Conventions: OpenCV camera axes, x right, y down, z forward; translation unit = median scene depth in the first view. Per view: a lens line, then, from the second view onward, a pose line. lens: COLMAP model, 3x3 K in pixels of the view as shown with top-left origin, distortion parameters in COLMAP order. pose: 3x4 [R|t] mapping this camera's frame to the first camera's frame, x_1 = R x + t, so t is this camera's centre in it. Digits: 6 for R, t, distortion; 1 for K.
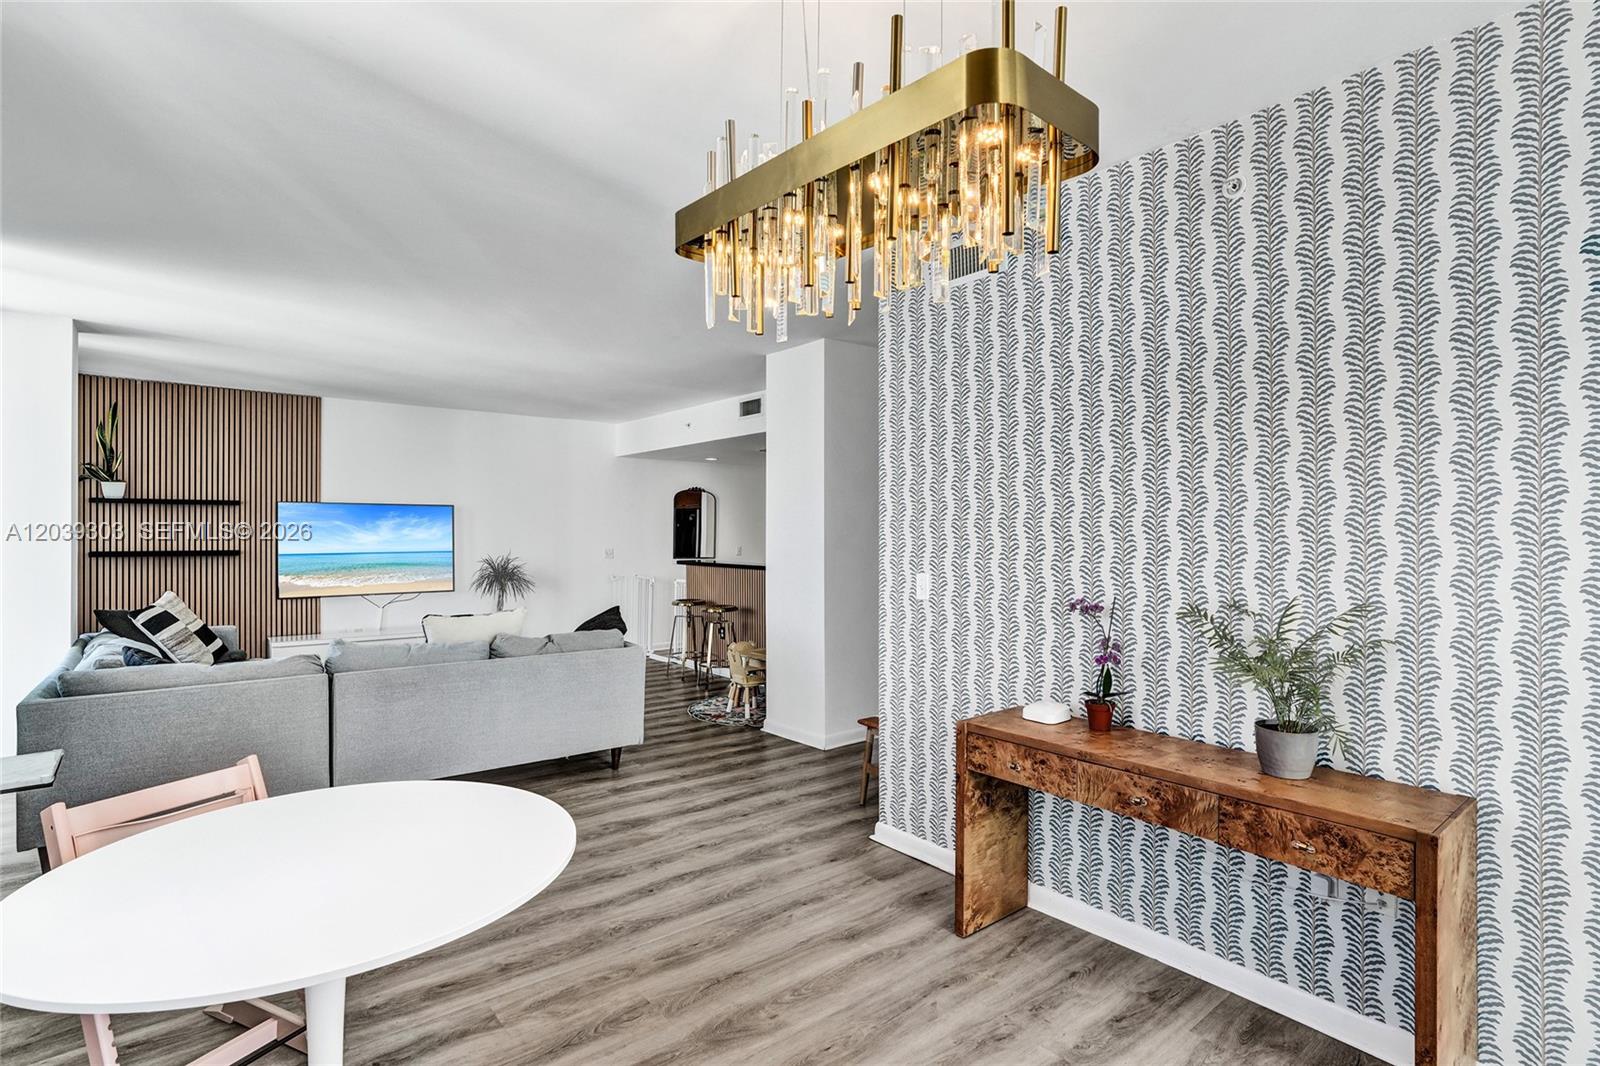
lens RADIAL K [[787.3, 0, 817.9], [0, 787.3, 532.2], [0, 0, 1]] dist [-0.019503, 0.000373]
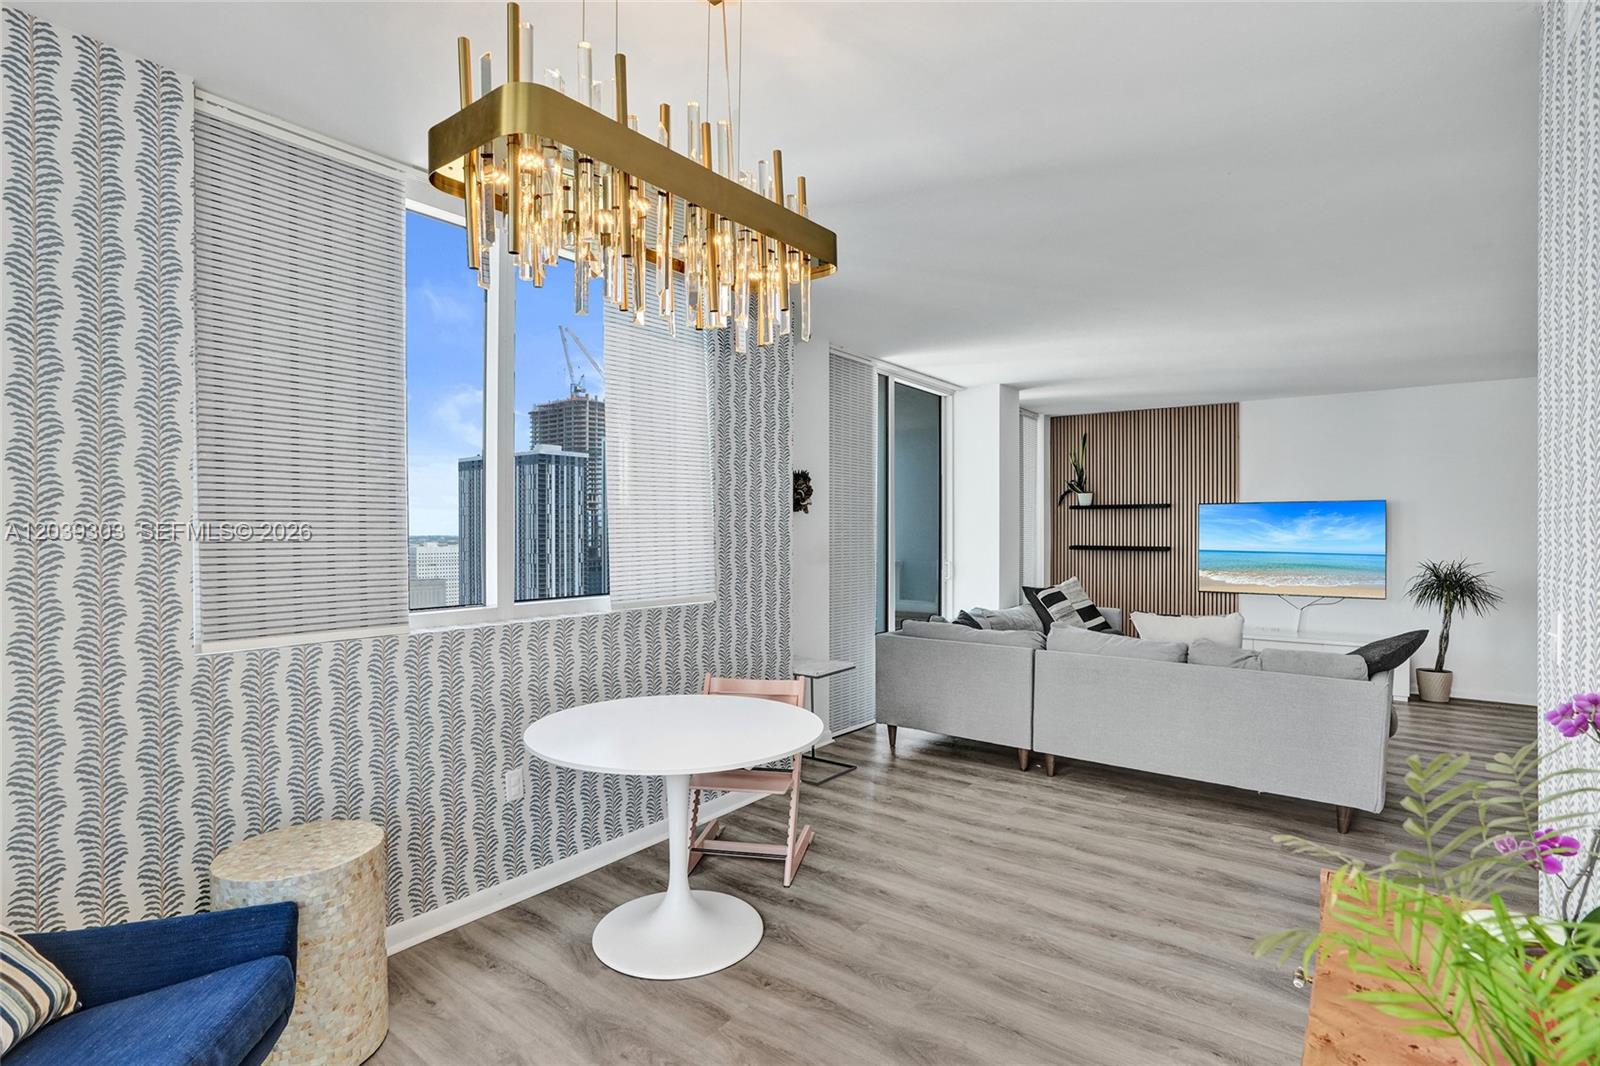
lens RADIAL K [[772.1, 0, 804.9], [0, 772.1, 531.9], [0, 0, 1]] dist [-0.030305, 0.001279]
pose [[0.231600, 0.006026, -0.972792, 0.238767], [-0.007179, 0.999964, 0.004485, -0.000314], [0.972785, 0.005945, 0.231635, 0.200687]]
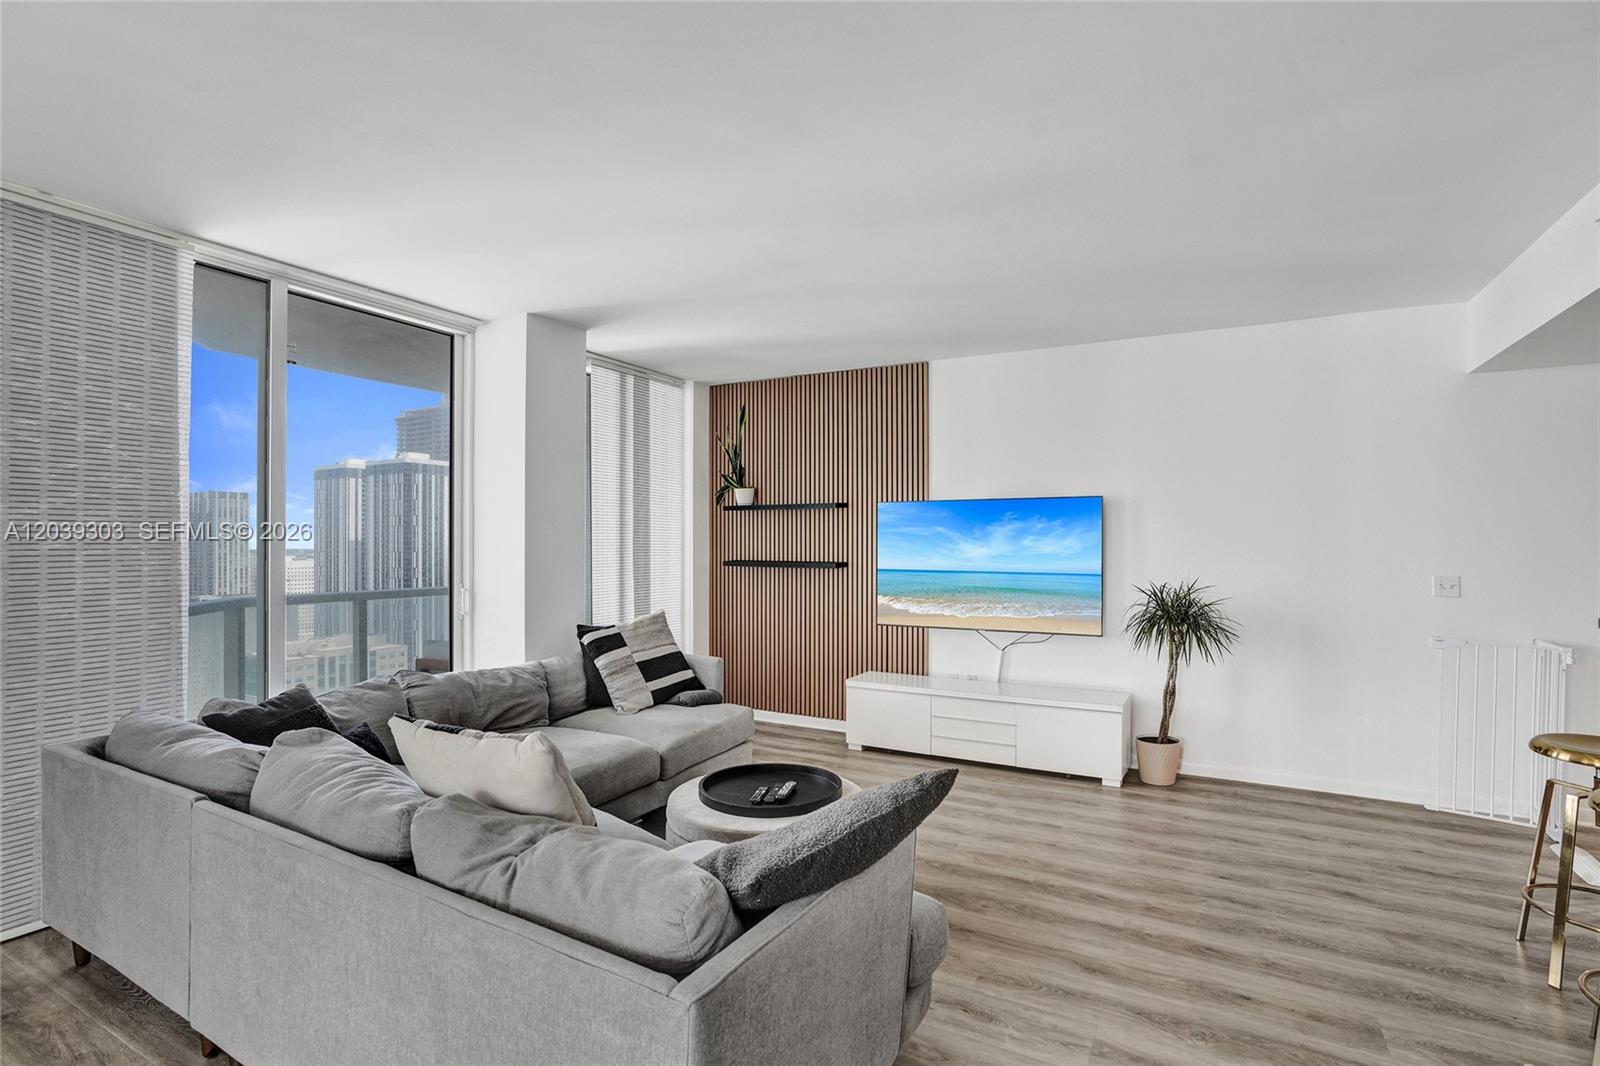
lens RADIAL K [[768.7, 0, 806.0], [0, 768.7, 541.4], [0, 0, 1]] dist [-0.077056, 0.058636]
pose [[0.369738, 0.002285, -0.929133, 0.008906], [-0.005254, 0.999986, 0.000369, 0.000045], [0.929121, 0.004746, 0.369745, 0.642170]]
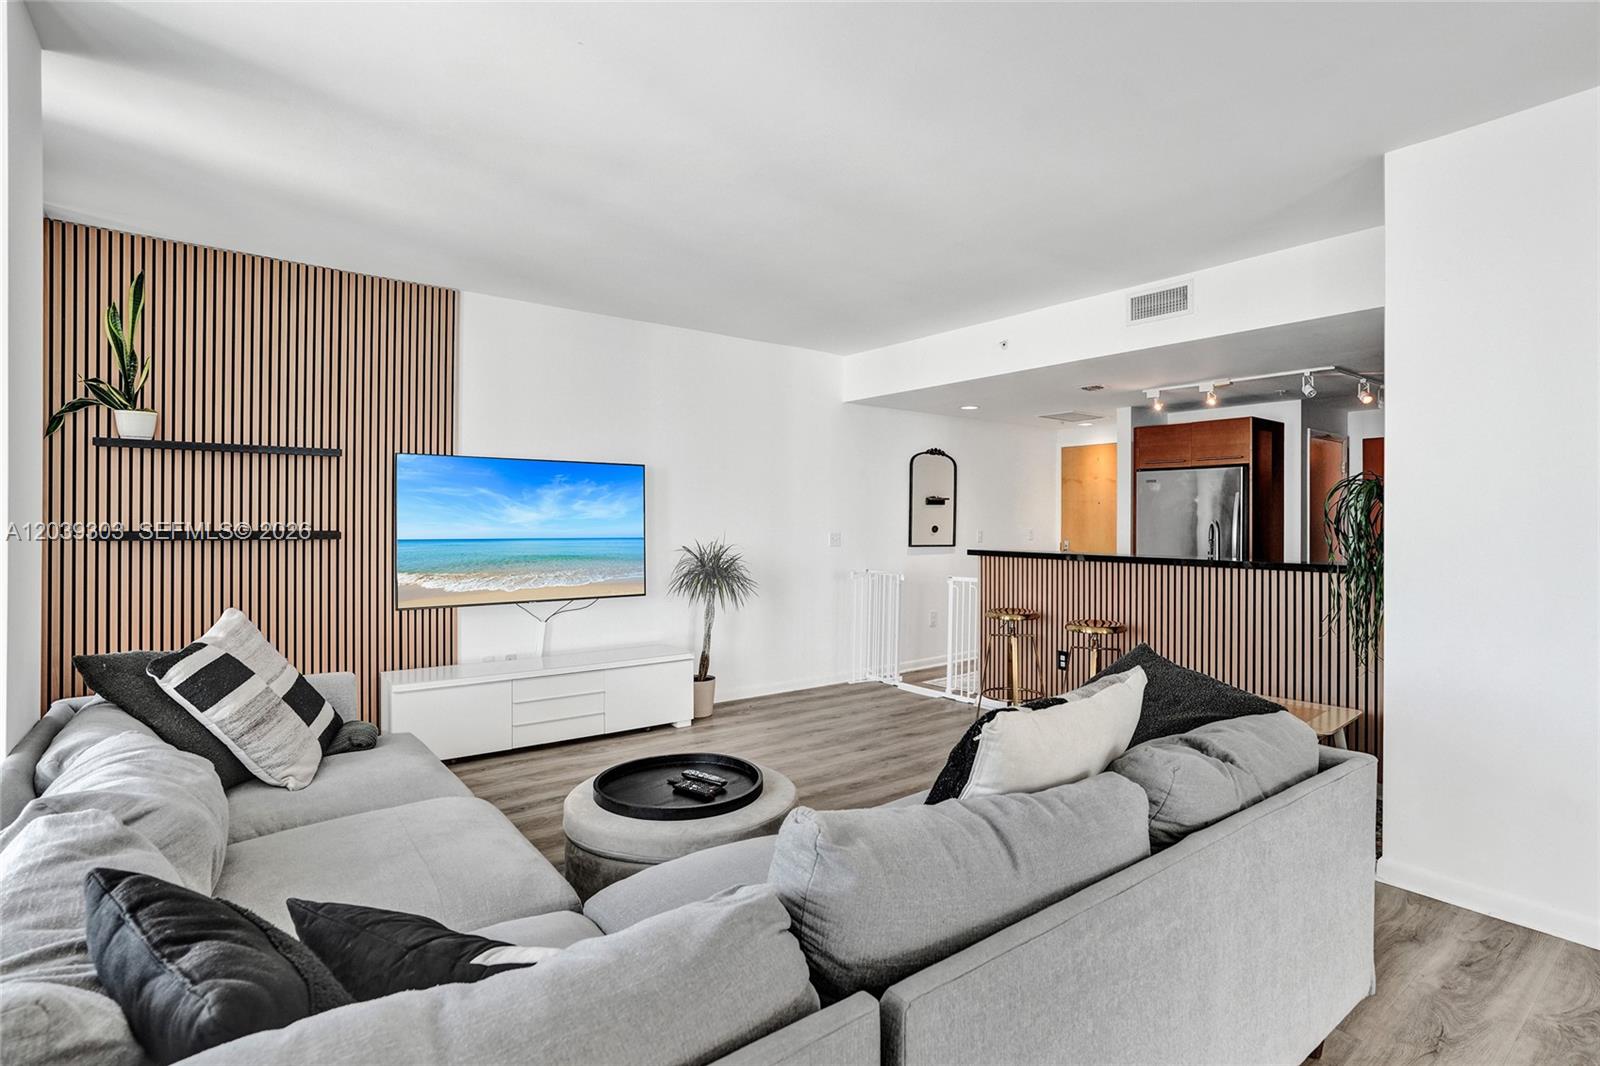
lens RADIAL K [[772.1, 0, 804.9], [0, 772.1, 531.9], [0, 0, 1]] dist [-0.030305, 0.001279]
pose [[0.999266, 0.006254, -0.037793, -0.343638], [-0.005952, 0.999950, 0.008097, 0.015595], [0.037842, -0.007866, 0.999253, 0.403501]]
